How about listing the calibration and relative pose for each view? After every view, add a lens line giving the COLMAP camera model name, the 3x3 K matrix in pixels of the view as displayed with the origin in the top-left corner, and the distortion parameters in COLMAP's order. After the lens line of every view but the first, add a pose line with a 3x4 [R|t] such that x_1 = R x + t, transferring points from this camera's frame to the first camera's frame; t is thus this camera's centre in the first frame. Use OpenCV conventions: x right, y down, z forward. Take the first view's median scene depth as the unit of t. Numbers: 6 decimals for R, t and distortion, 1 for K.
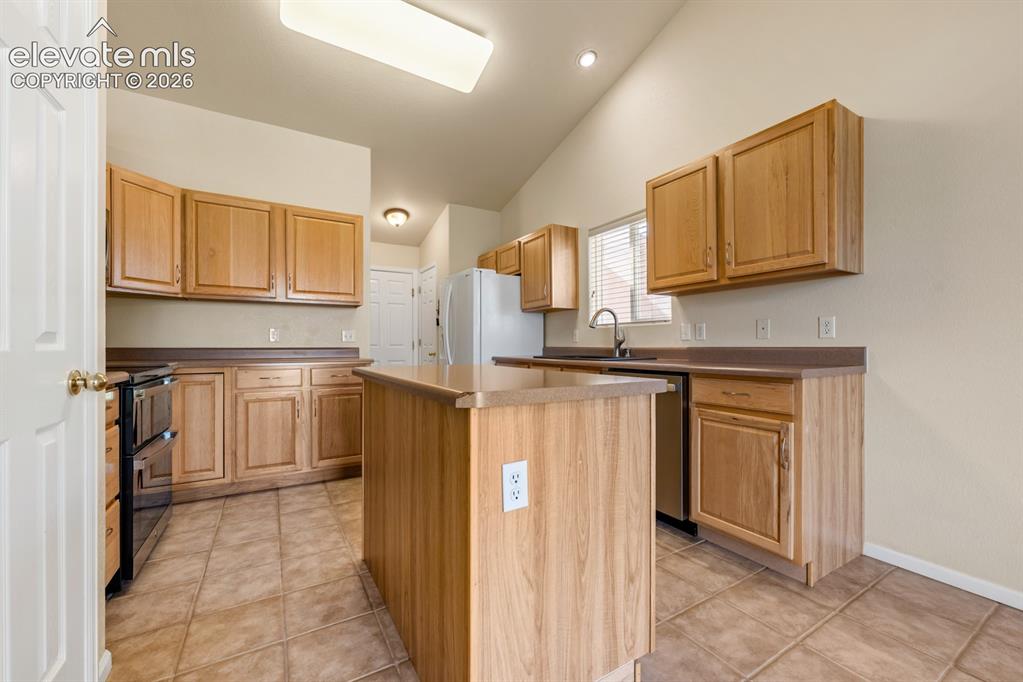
lens RADIAL K [[406.0, 0, 509.3], [0, 406.0, 347.3], [0, 0, 1]] dist [-0.000557, 0.000353]
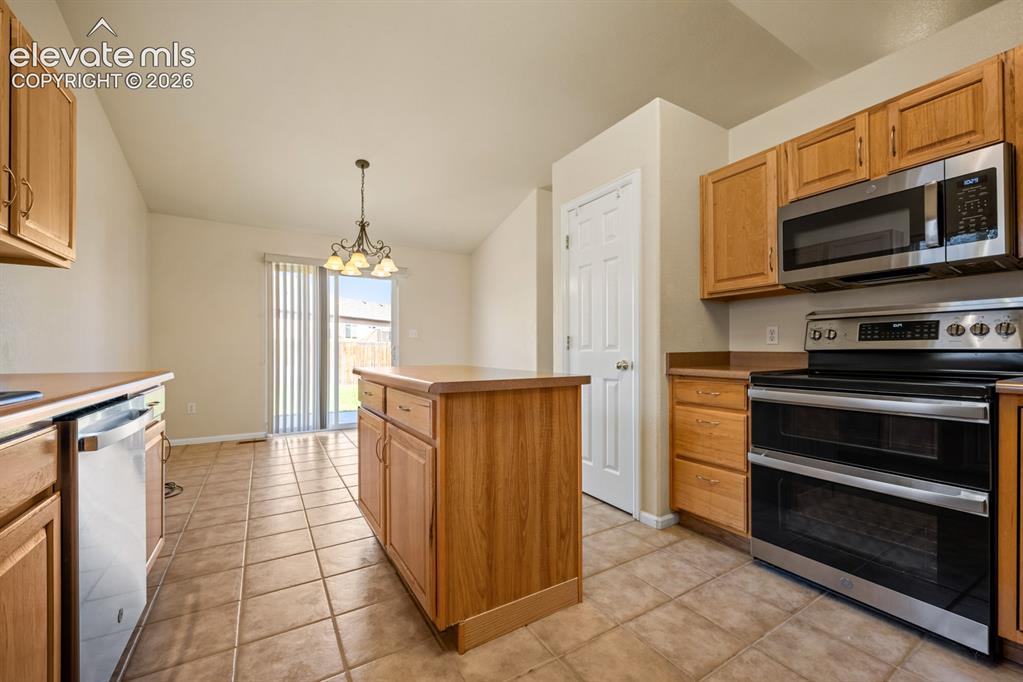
lens RADIAL K [[406.0, 0, 507.0], [0, 406.0, 347.4], [0, 0, 1]] dist [-0.000557, 0.000353]
pose [[-0.999934, 0.000539, -0.011471, -0.143276], [0.000559, 0.999998, -0.001665, -0.005475], [0.011470, -0.001671, -0.999933, 1.343755]]
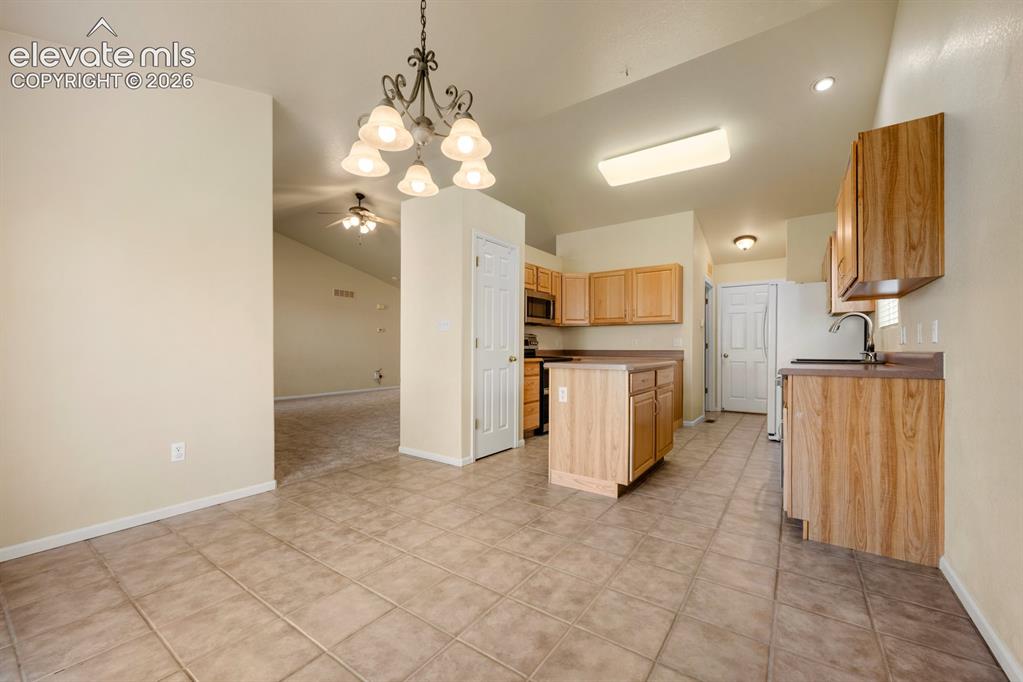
lens RADIAL K [[406.0, 0, 508.1], [0, 406.0, 350.1], [0, 0, 1]] dist [-0.000557, 0.000353]
pose [[0.407958, 0.005420, -0.912985, 0.980180], [-0.005448, 0.999979, 0.003503, -0.003102], [0.912985, 0.003545, 0.407979, -0.240260]]
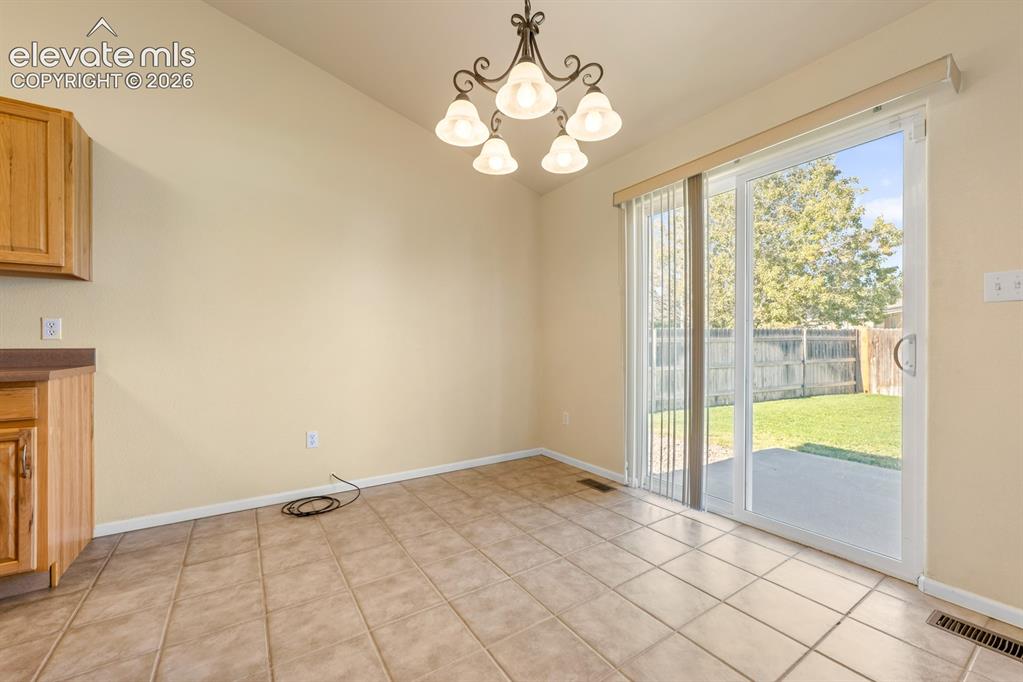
lens RADIAL K [[406.0, 0, 510.4], [0, 406.0, 344.7], [0, 0, 1]] dist [-0.000557, 0.000353]
pose [[-0.055239, 0.004639, 0.998462, -0.209812], [0.006288, 0.999971, -0.004298, 0.000848], [-0.998453, 0.006041, -0.055266, -0.048039]]
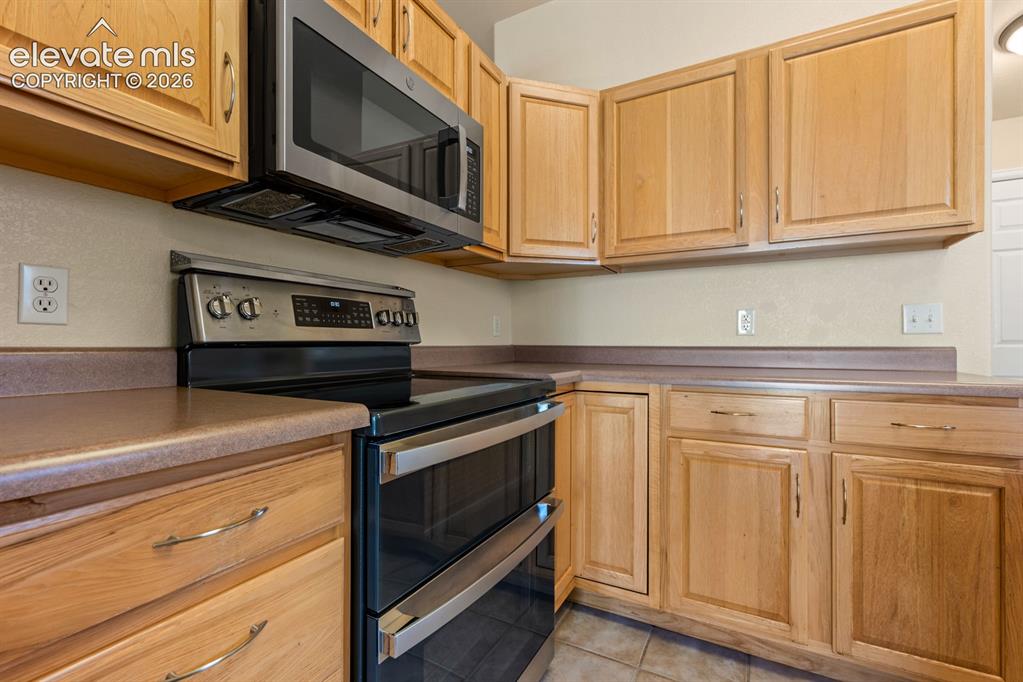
lens RADIAL K [[452.4, 0, 506.8], [0, 452.4, 340.6], [0, 0, 1]] dist [0.000756, -0.000097]
pose [[0.512349, -0.003293, -0.858771, -0.300164], [-0.004605, 0.999968, -0.006581, -0.001353], [0.858765, 0.007326, 0.512317, 0.553464]]
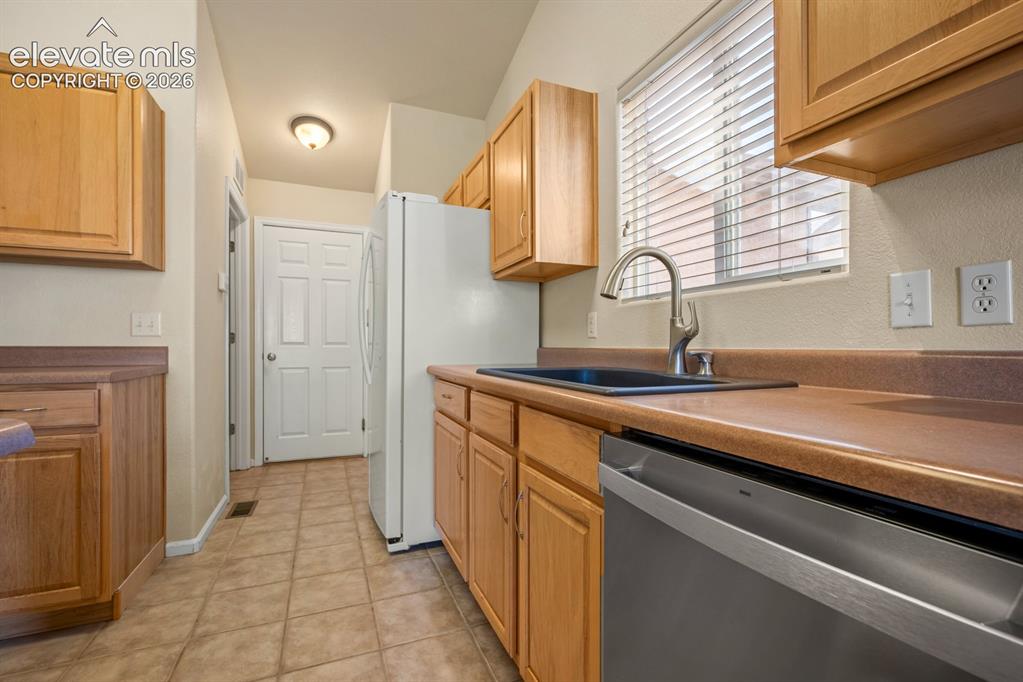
lens RADIAL K [[452.4, 0, 510.2], [0, 452.4, 348.9], [0, 0, 1]] dist [0.000756, -0.000097]
pose [[0.990298, 0.005930, -0.138835, 0.204497], [-0.005525, 0.999979, 0.003304, -0.001548], [0.138852, -0.002505, 0.990310, 0.672029]]
